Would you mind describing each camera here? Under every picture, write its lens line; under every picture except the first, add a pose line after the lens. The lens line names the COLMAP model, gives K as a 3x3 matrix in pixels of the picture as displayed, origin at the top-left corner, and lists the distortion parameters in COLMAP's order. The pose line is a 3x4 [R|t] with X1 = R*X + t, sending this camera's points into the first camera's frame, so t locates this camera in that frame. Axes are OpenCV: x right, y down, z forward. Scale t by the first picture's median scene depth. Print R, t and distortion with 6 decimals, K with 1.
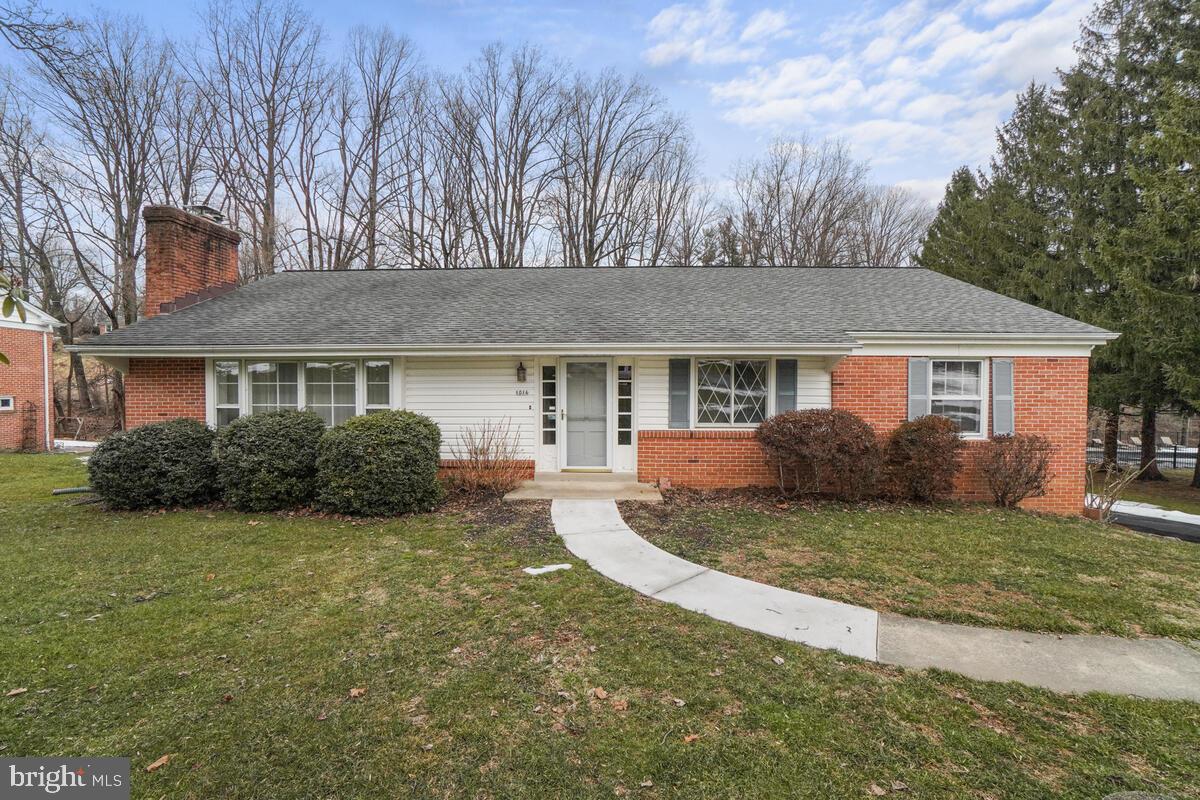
lens RADIAL K [[530.3, 0, 592.0], [0, 530.3, 400.9], [0, 0, 1]] dist [-0.062442, 0.029424]
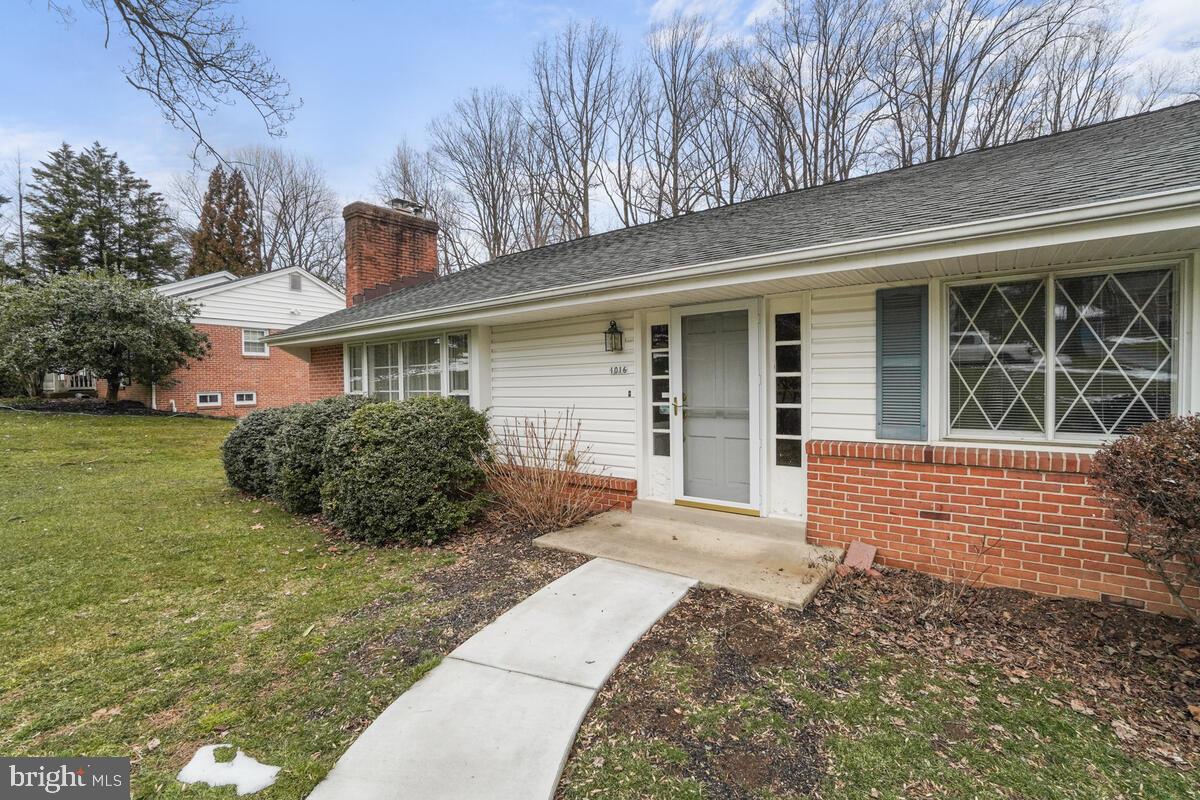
lens RADIAL K [[533.0, 0, 589.4], [0, 533.0, 395.1], [0, 0, 1]] dist [-0.059489, 0.019793]
pose [[0.808830, 0.001943, -0.588039, 0.210644], [-0.003880, 0.999990, -0.002032, 0.015253], [0.588029, 0.003925, 0.808830, 0.472811]]
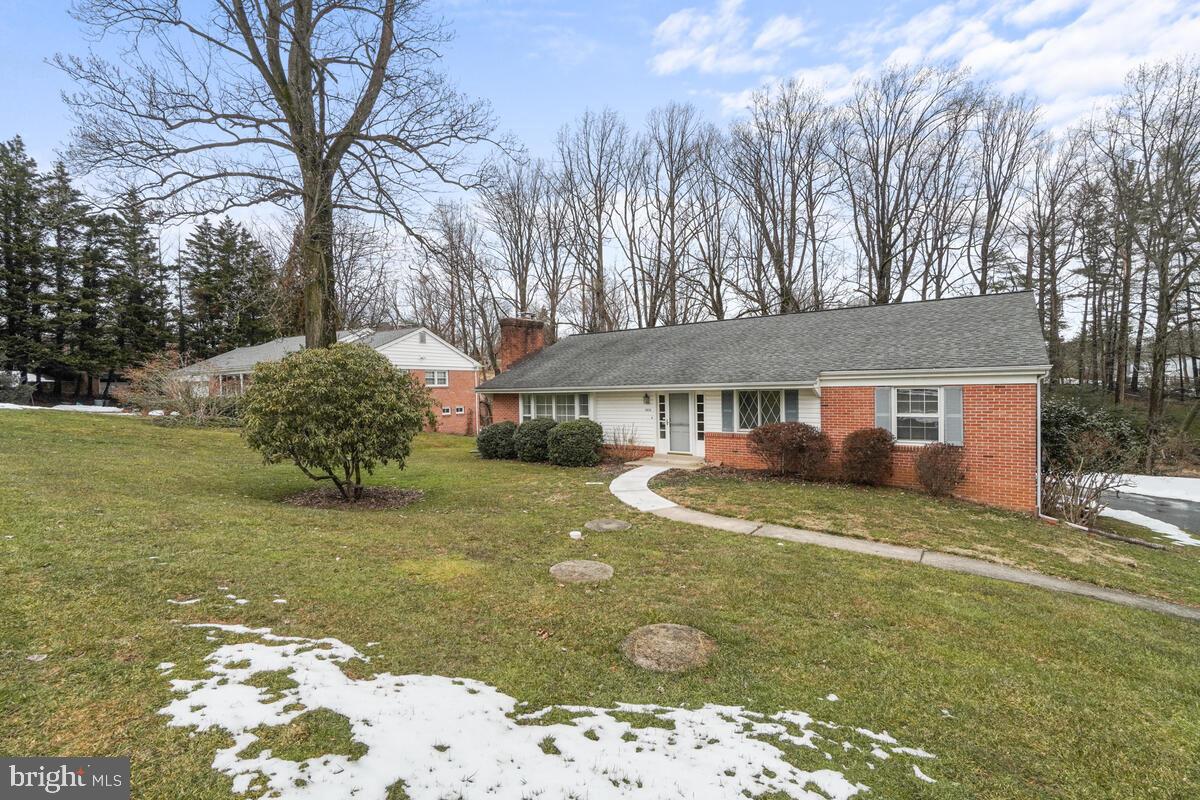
lens RADIAL K [[533.0, 0, 589.4], [0, 533.0, 395.1], [0, 0, 1]] dist [-0.059489, 0.019793]
pose [[0.807775, -0.010547, -0.589396, 0.798618], [0.003570, 0.999909, -0.013000, -0.043833], [0.589480, 0.008397, 0.807740, -0.619456]]
